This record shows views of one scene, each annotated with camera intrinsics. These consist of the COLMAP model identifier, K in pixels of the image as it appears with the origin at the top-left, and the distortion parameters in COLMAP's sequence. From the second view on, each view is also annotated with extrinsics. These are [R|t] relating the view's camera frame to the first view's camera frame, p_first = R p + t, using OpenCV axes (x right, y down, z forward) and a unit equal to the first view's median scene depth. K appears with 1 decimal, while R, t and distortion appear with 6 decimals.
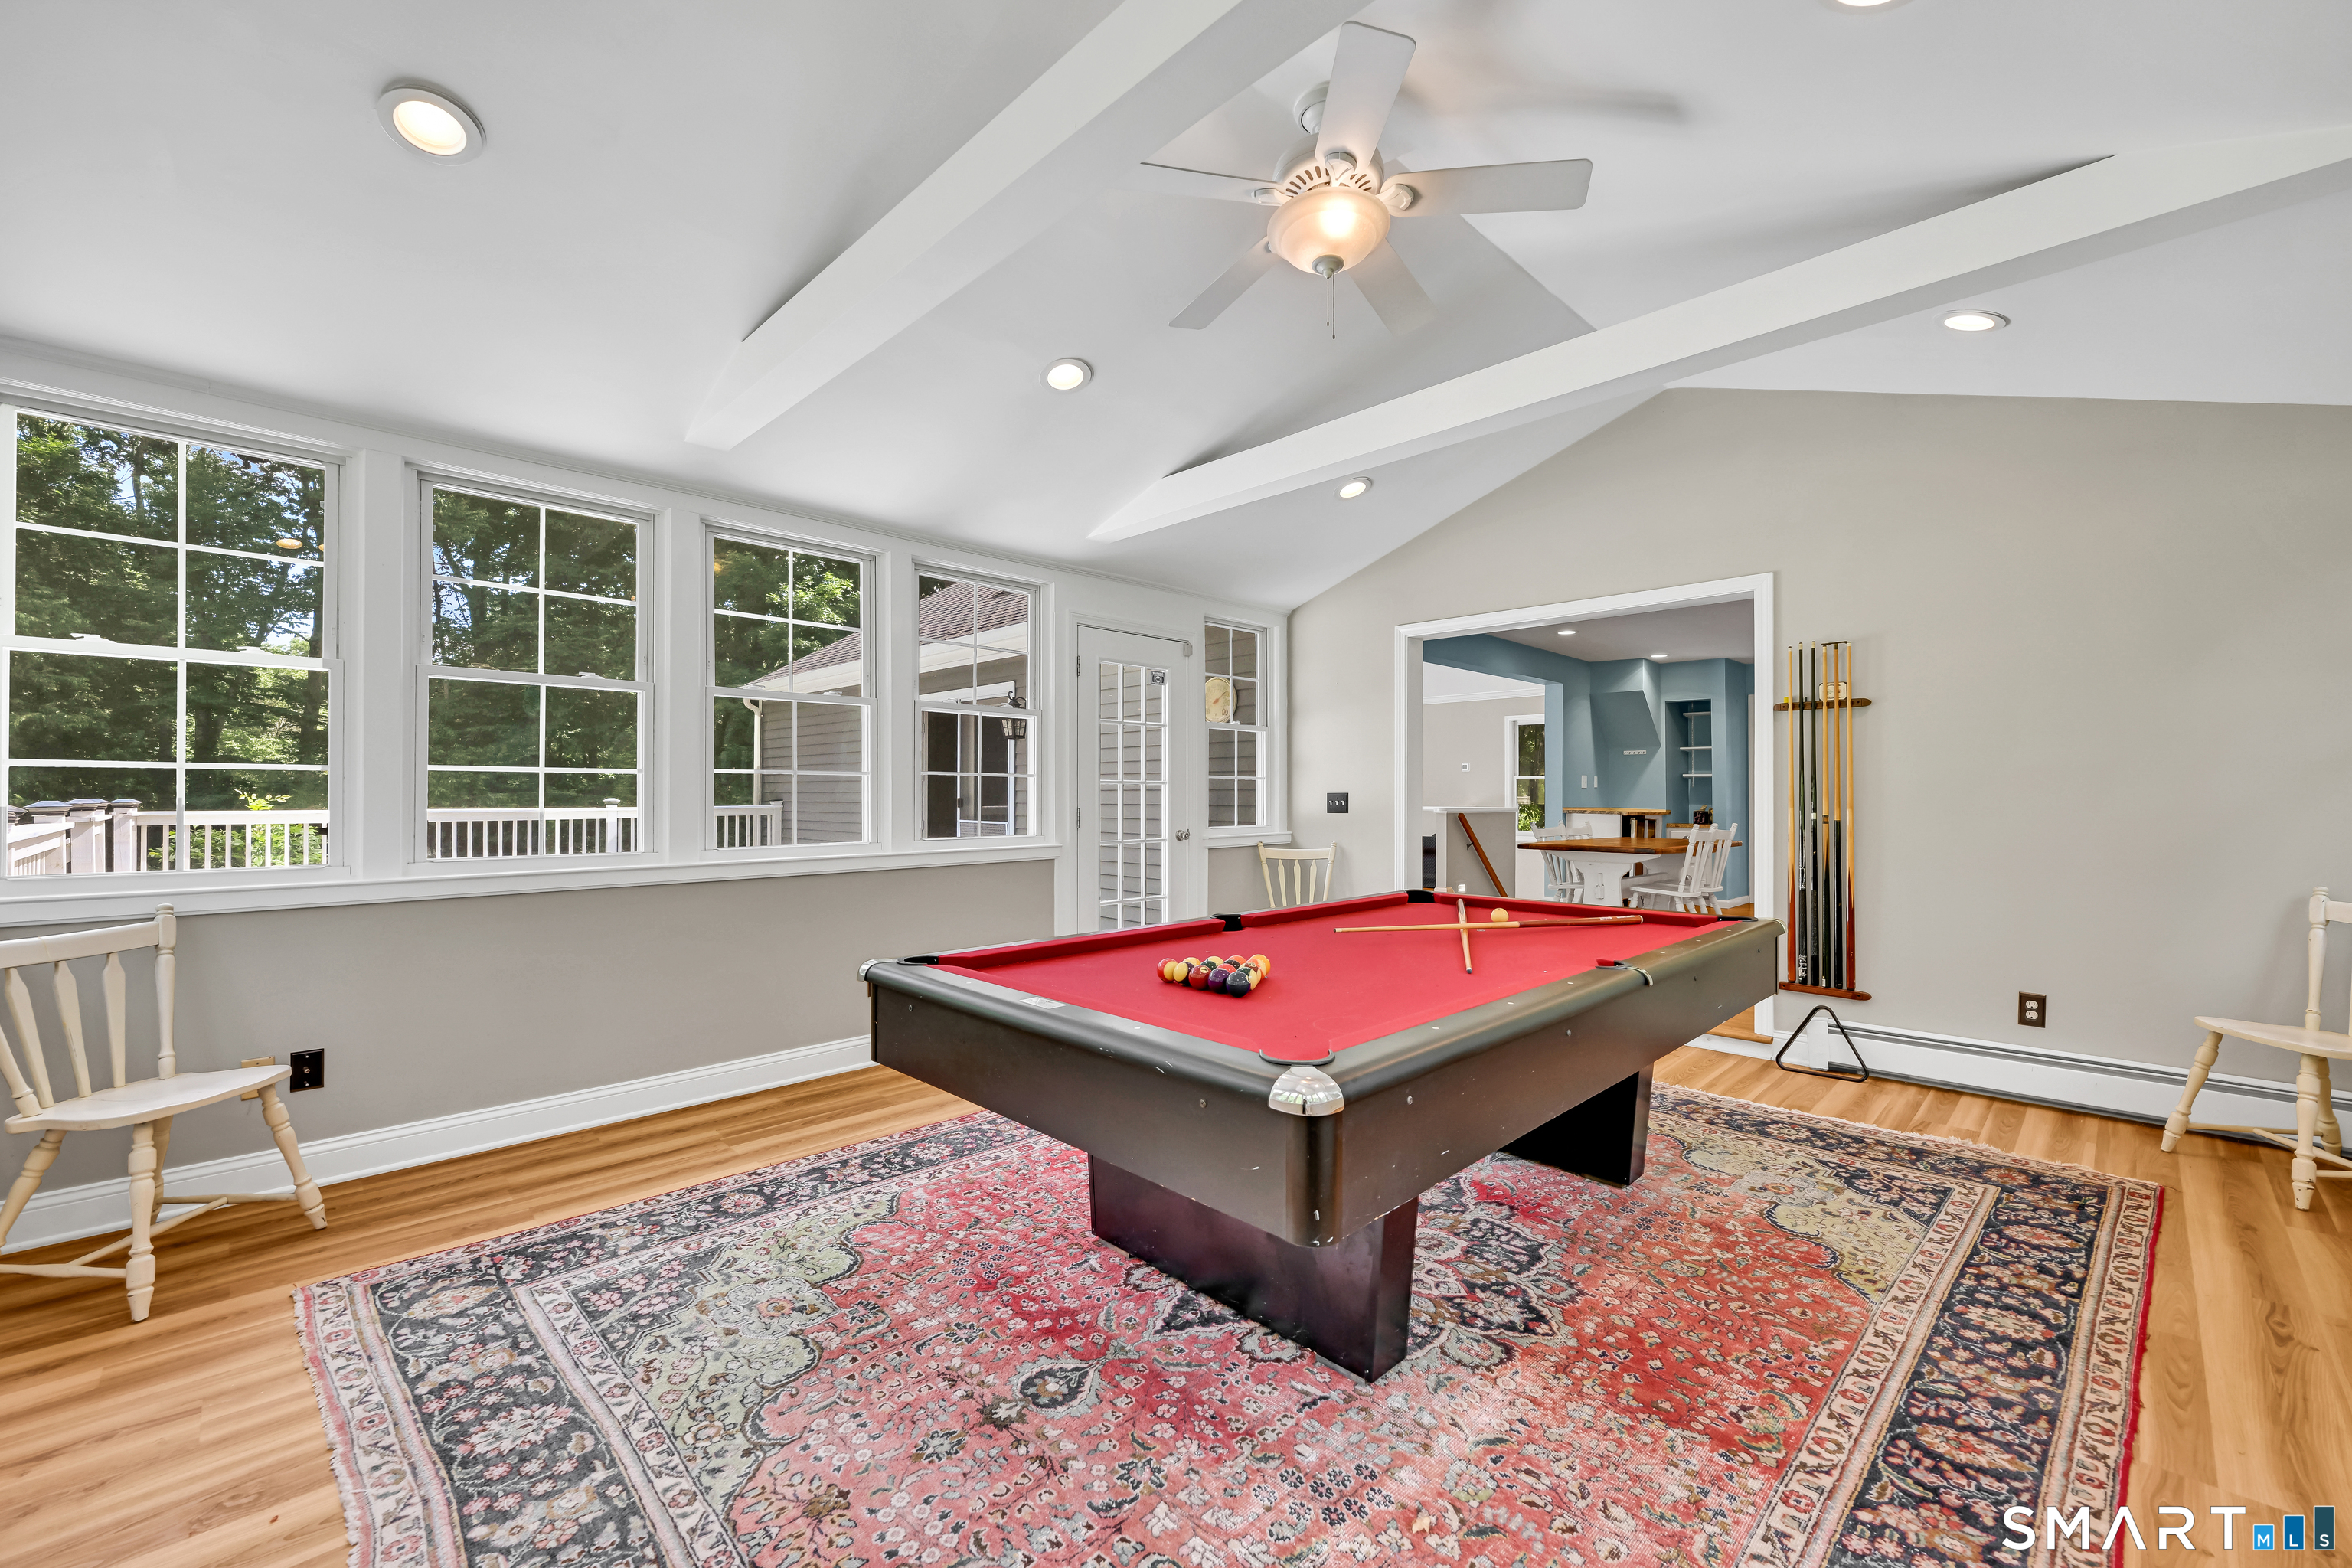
lens RADIAL K [[932.4, 0, 1160.0], [0, 932.4, 785.5], [0, 0, 1]] dist [0.000452, 0.000363]
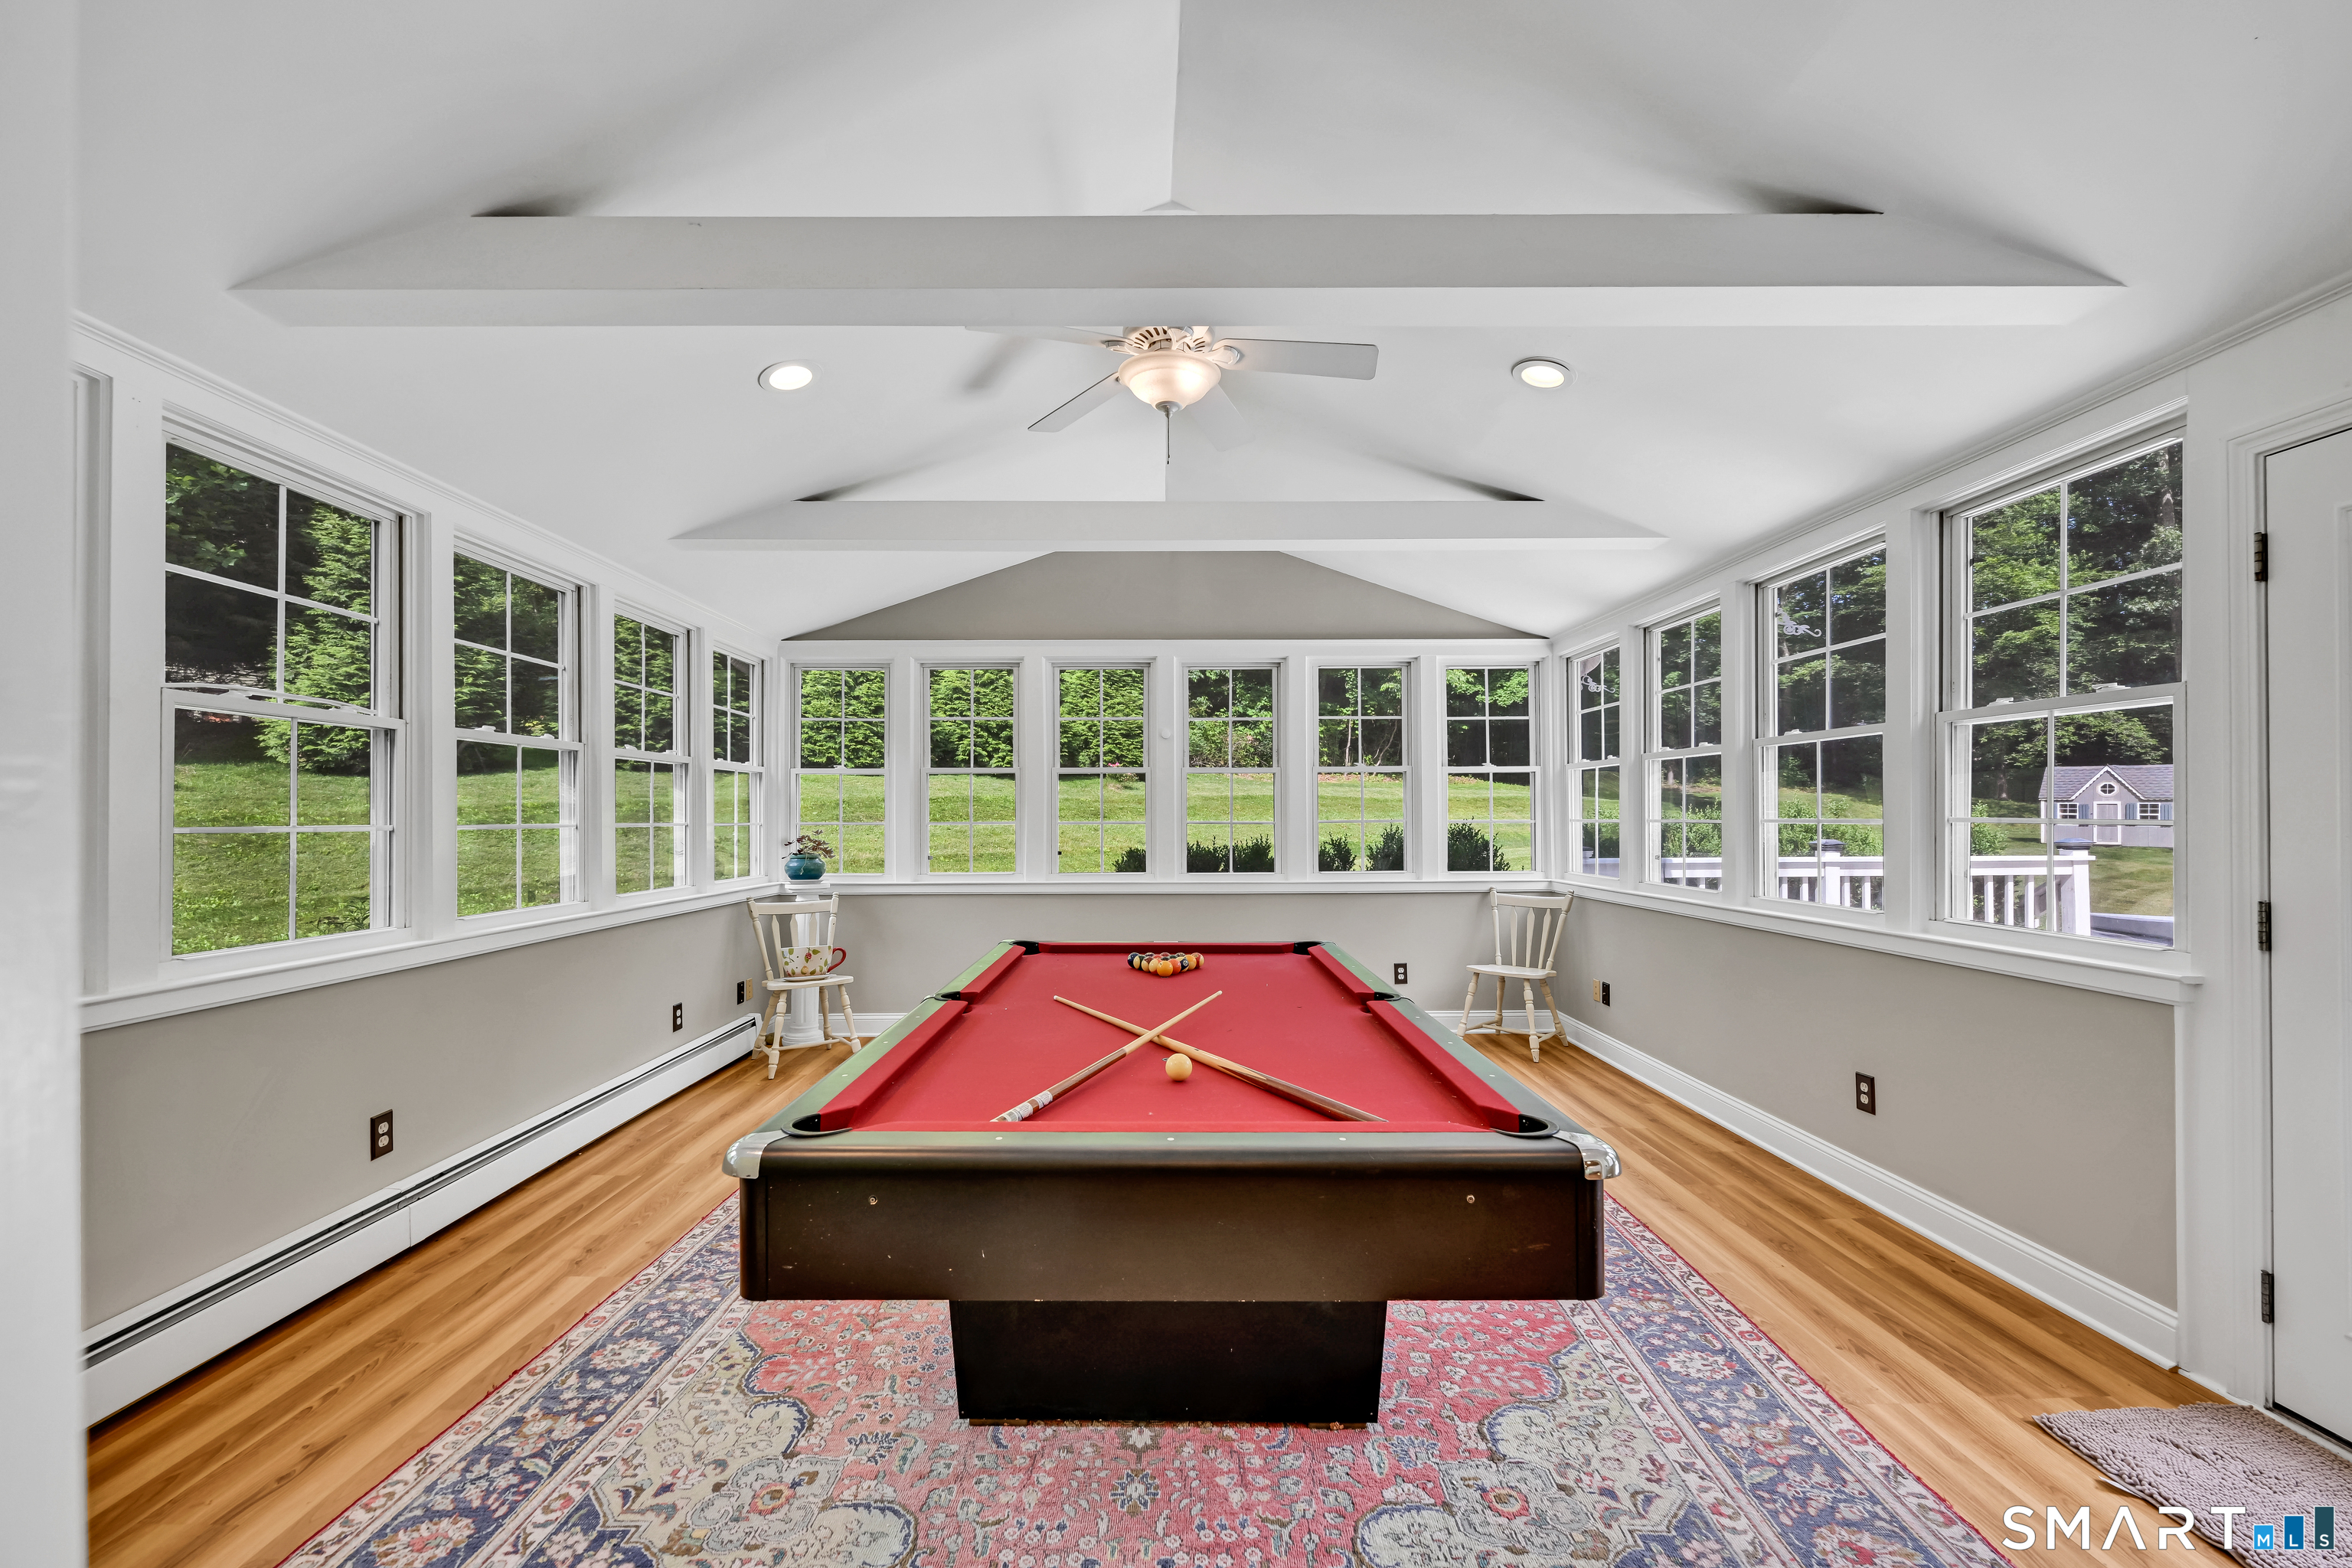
lens RADIAL K [[932.4, 0, 1168.1], [0, 932.4, 804.5], [0, 0, 1]] dist [0.000452, 0.000363]
pose [[-0.684362, -0.005631, -0.729121, 1.128327], [0.003726, 0.999930, -0.011220, -0.035182], [0.729133, -0.010396, -0.684293, 1.955017]]
